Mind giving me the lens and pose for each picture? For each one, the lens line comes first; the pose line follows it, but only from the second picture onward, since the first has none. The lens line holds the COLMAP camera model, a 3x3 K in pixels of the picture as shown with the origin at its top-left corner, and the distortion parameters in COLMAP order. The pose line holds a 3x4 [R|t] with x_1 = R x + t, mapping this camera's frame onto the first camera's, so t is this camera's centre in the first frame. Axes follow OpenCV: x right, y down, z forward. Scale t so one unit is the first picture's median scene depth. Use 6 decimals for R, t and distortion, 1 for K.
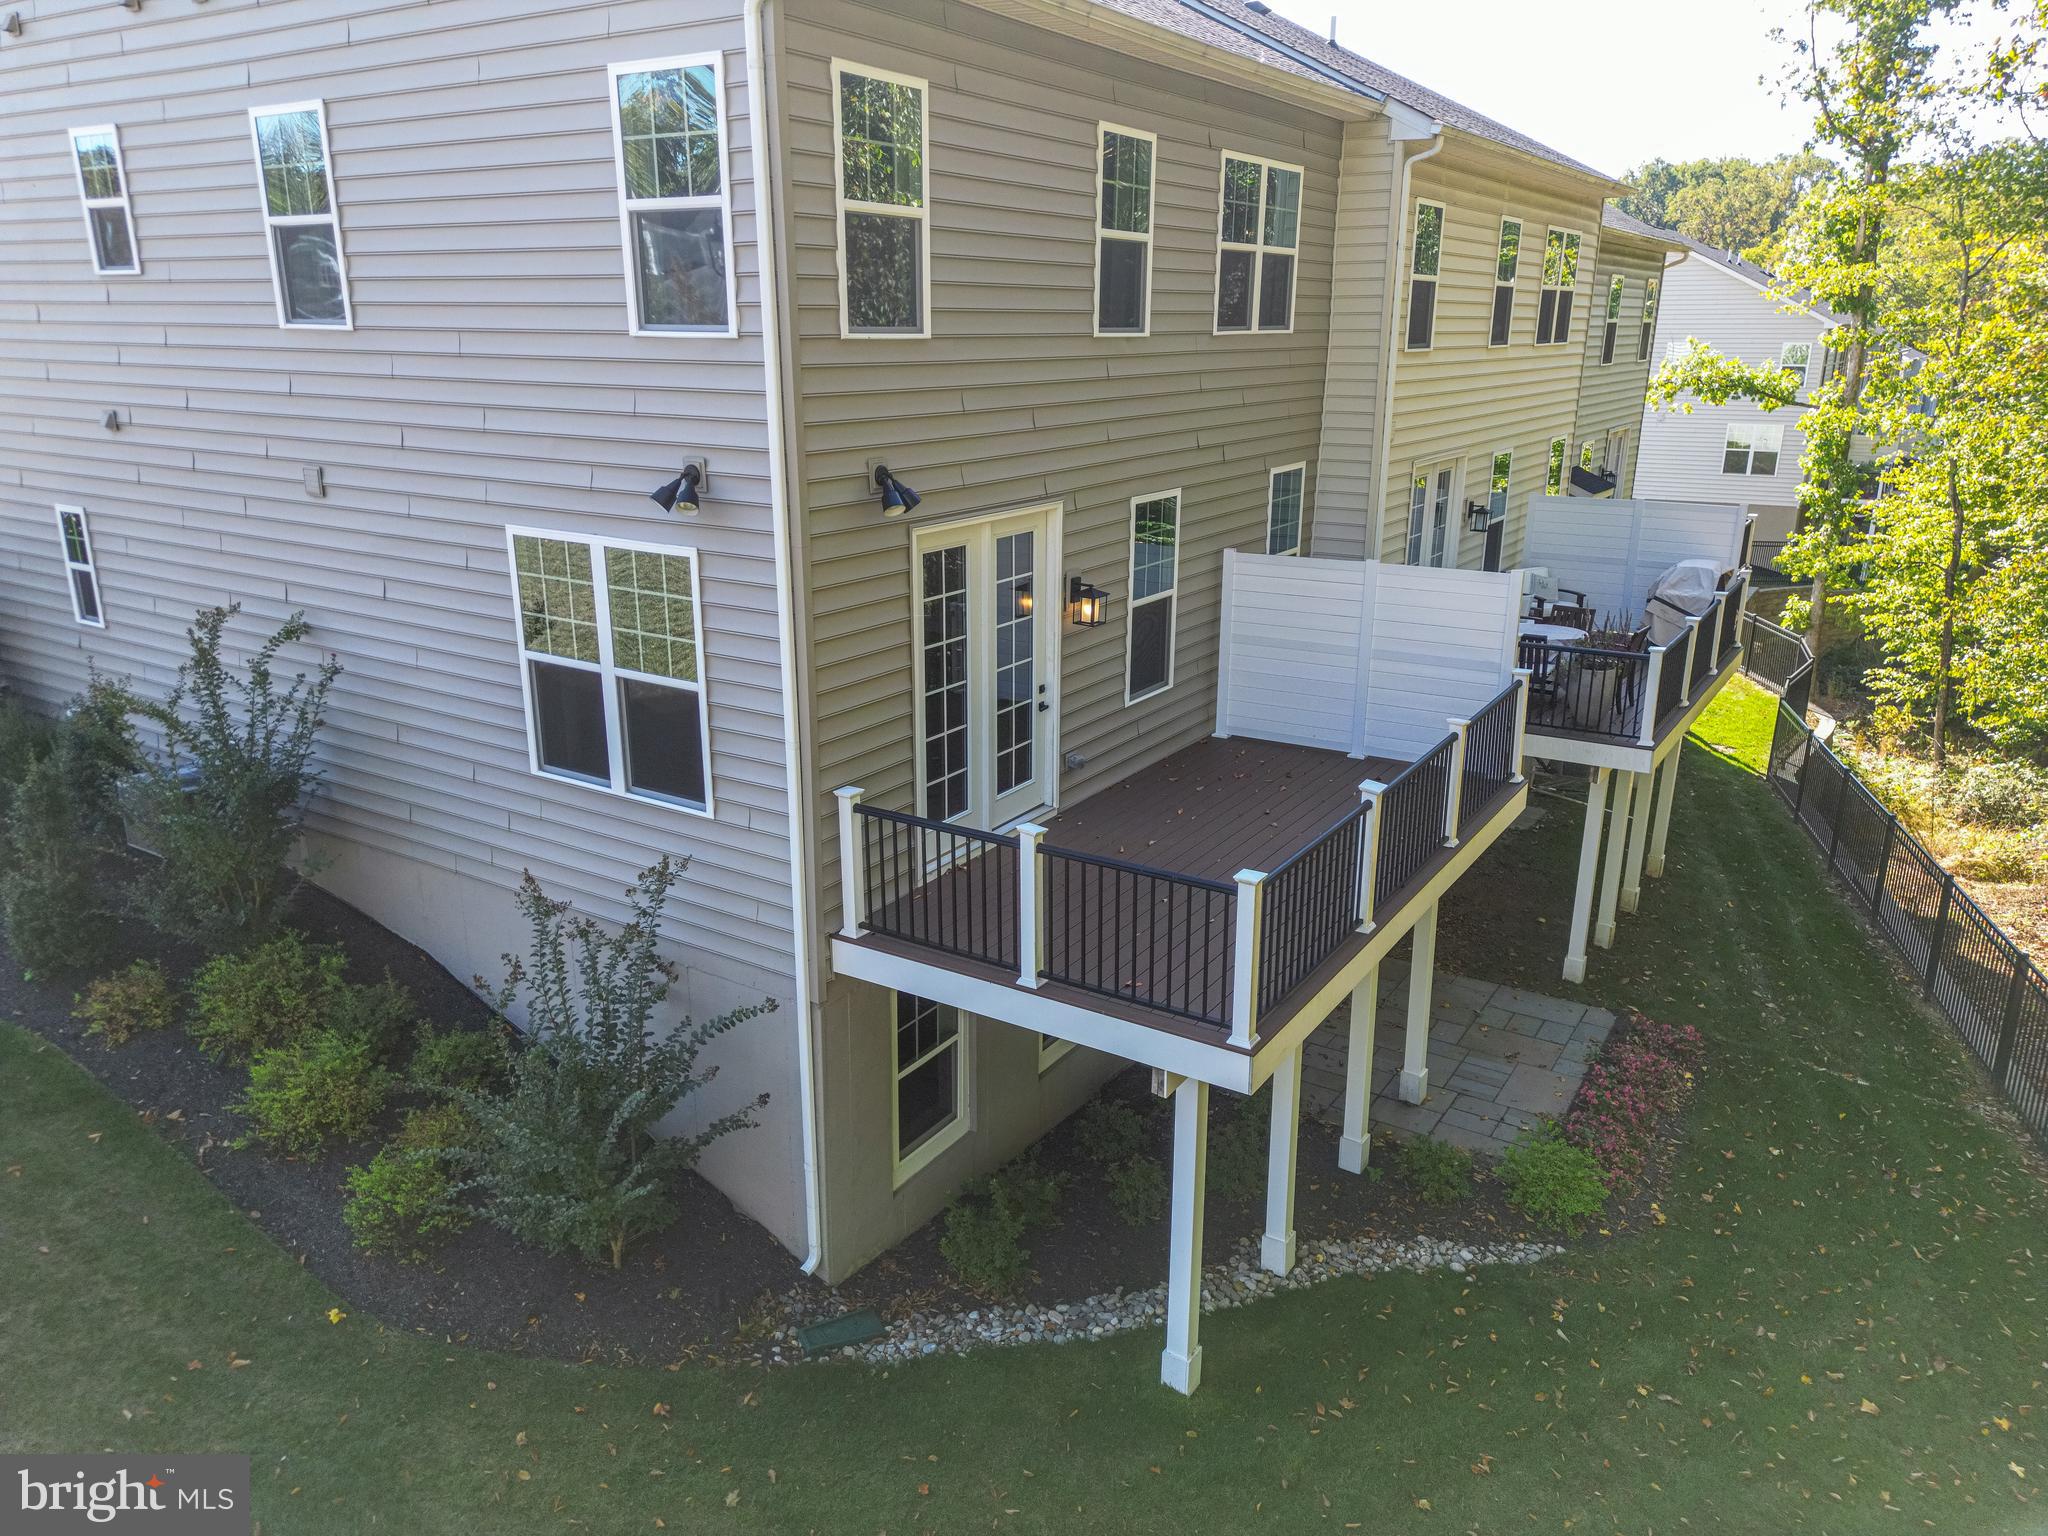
lens RADIAL K [[1445.3, 0, 1022.3], [0, 1445.3, 766.9], [0, 0, 1]] dist [0.079729, -0.072954]
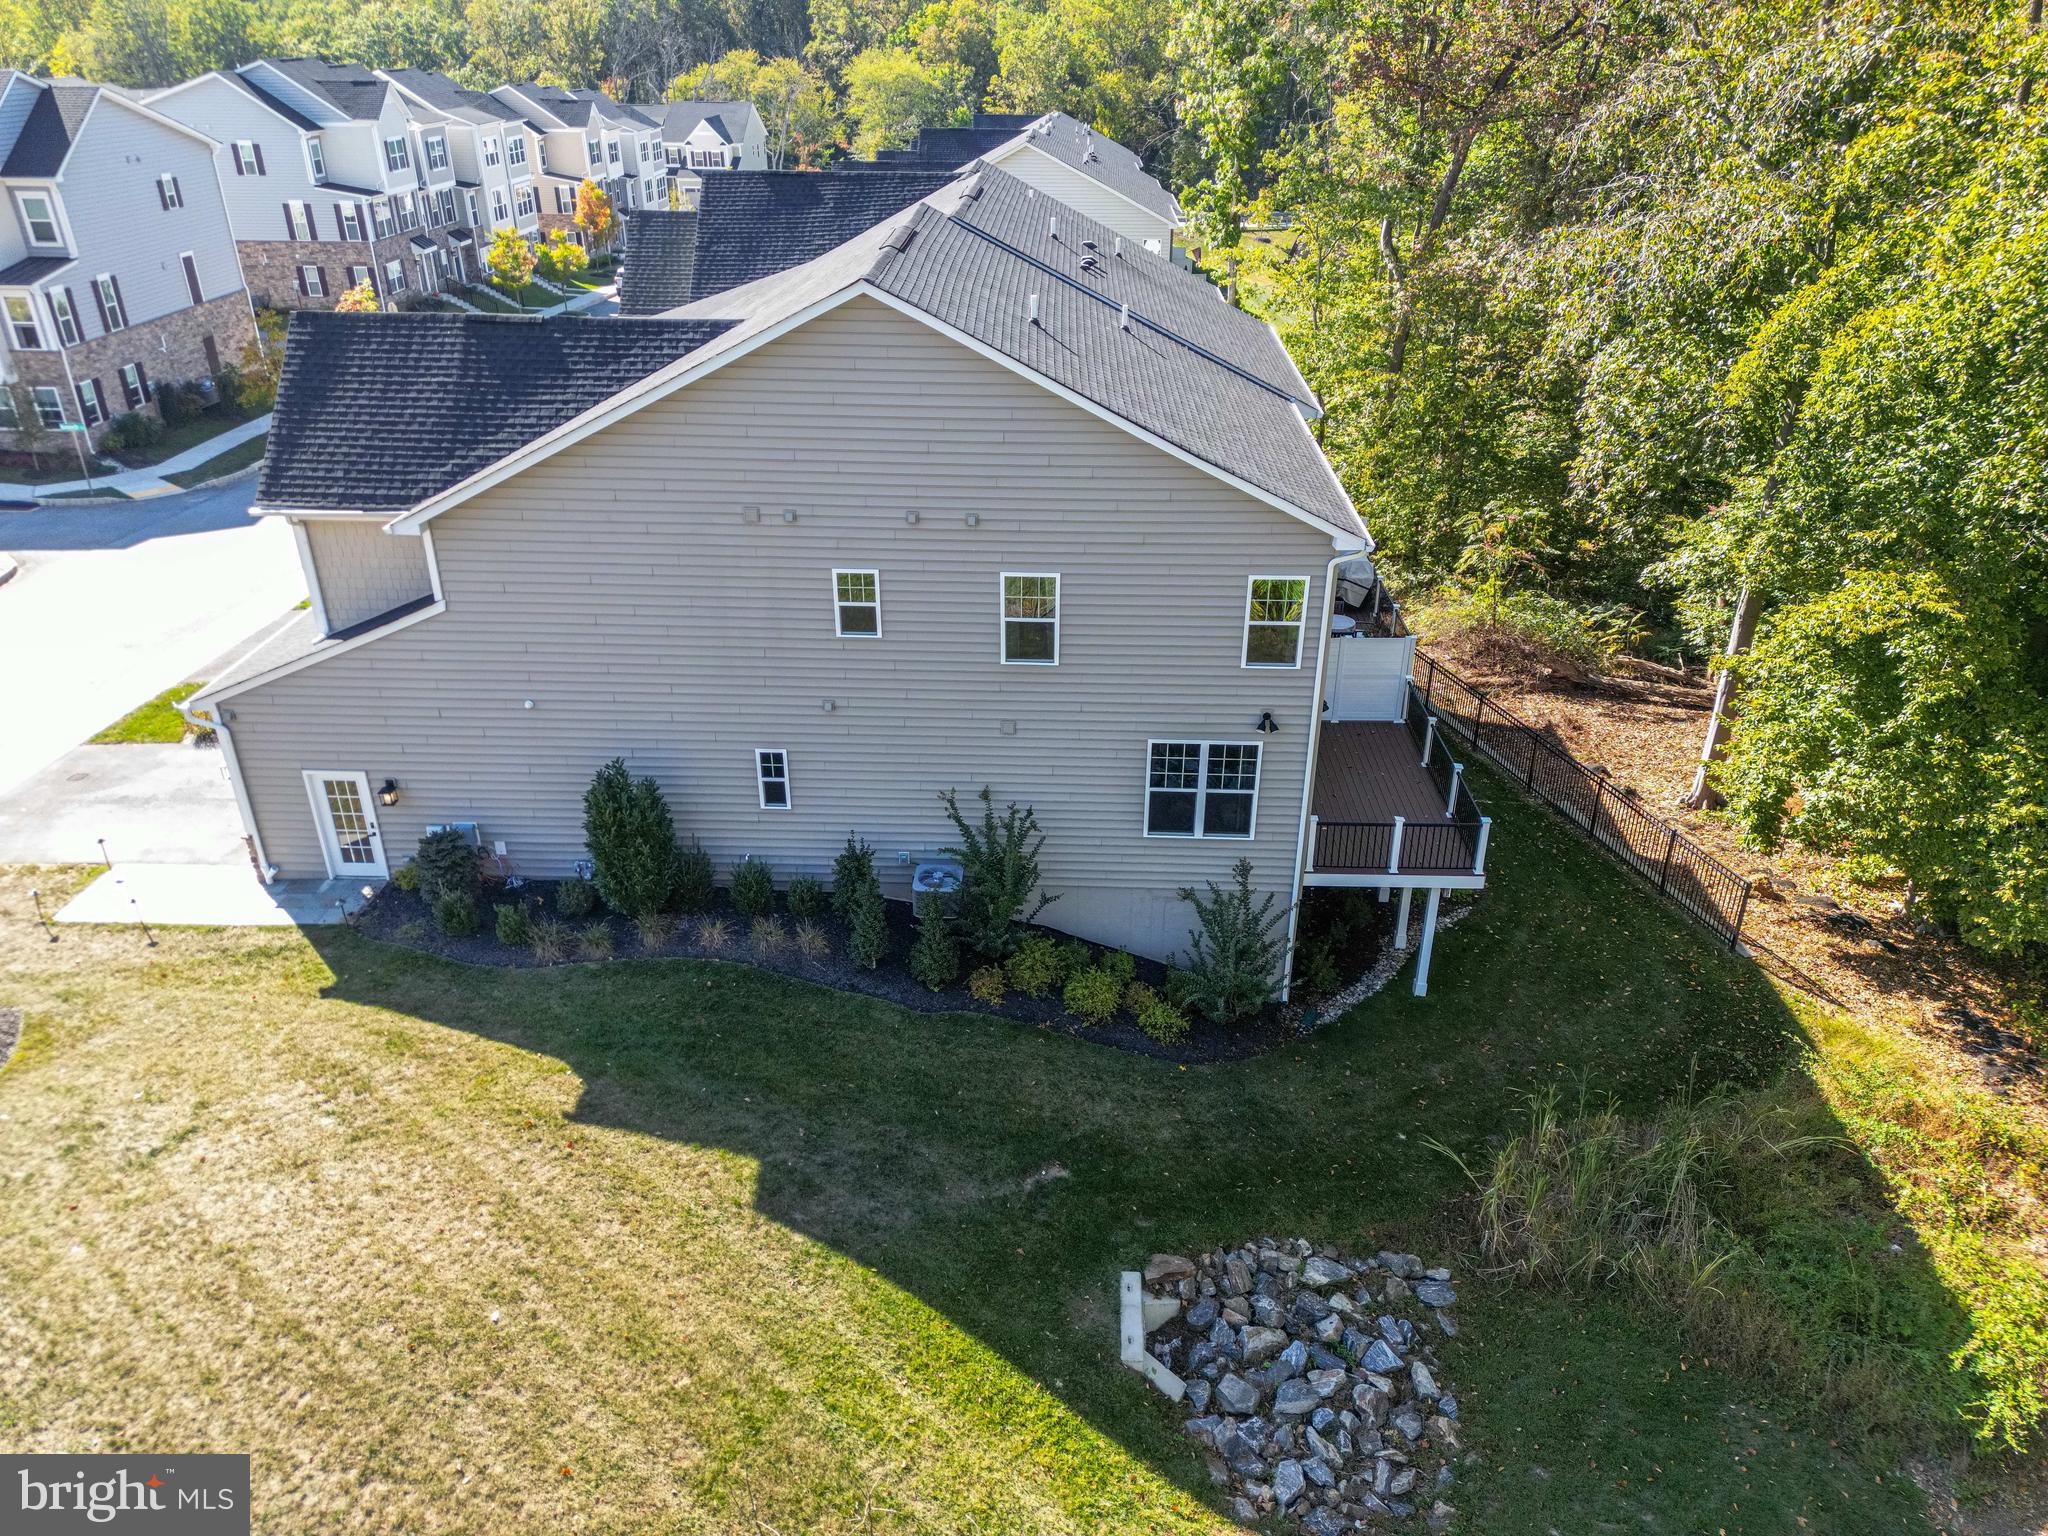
lens RADIAL K [[1445.3, 0, 1011.7], [0, 1445.3, 758.9], [0, 0, 1]] dist [0.079729, -0.072954]
pose [[0.859098, -0.233159, 0.455619, -1.639657], [0.150015, 0.965821, 0.211387, -0.672551], [-0.489333, -0.113252, 0.864712, -0.899957]]
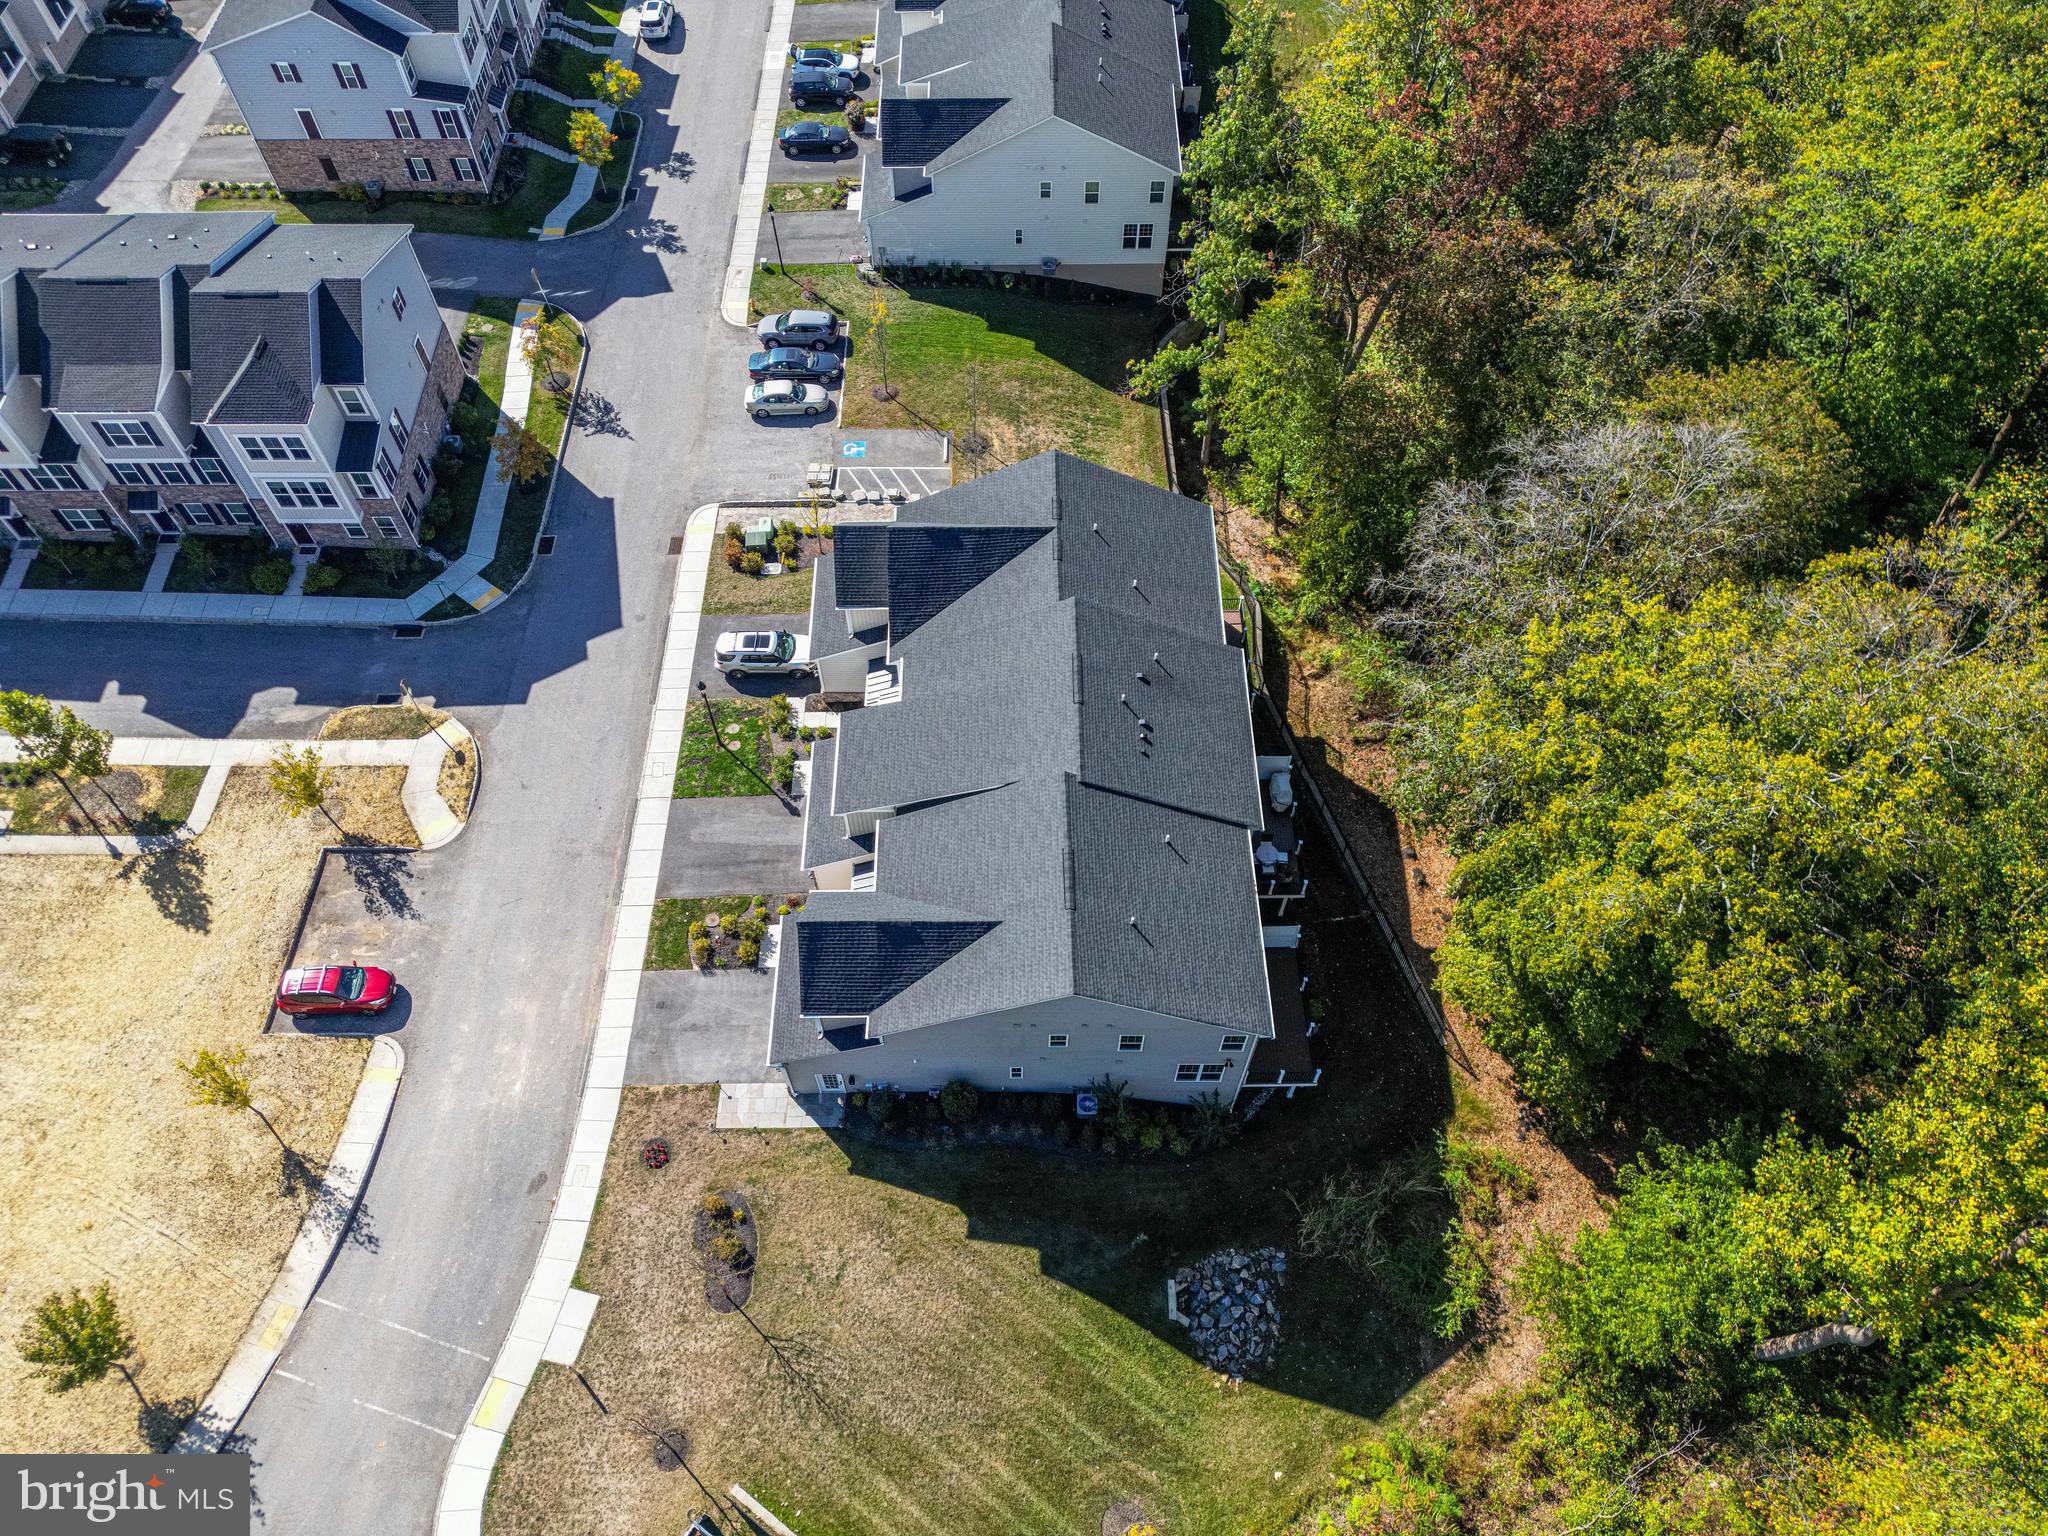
lens RADIAL K [[1445.3, 0, 1013.5], [0, 1445.3, 774.7], [0, 0, 1]] dist [0.079729, -0.072954]
pose [[0.834490, -0.461155, 0.301600, -2.068066], [0.163313, 0.729744, 0.663930, -4.799144], [-0.526265, -0.504788, 0.684277, -1.893336]]
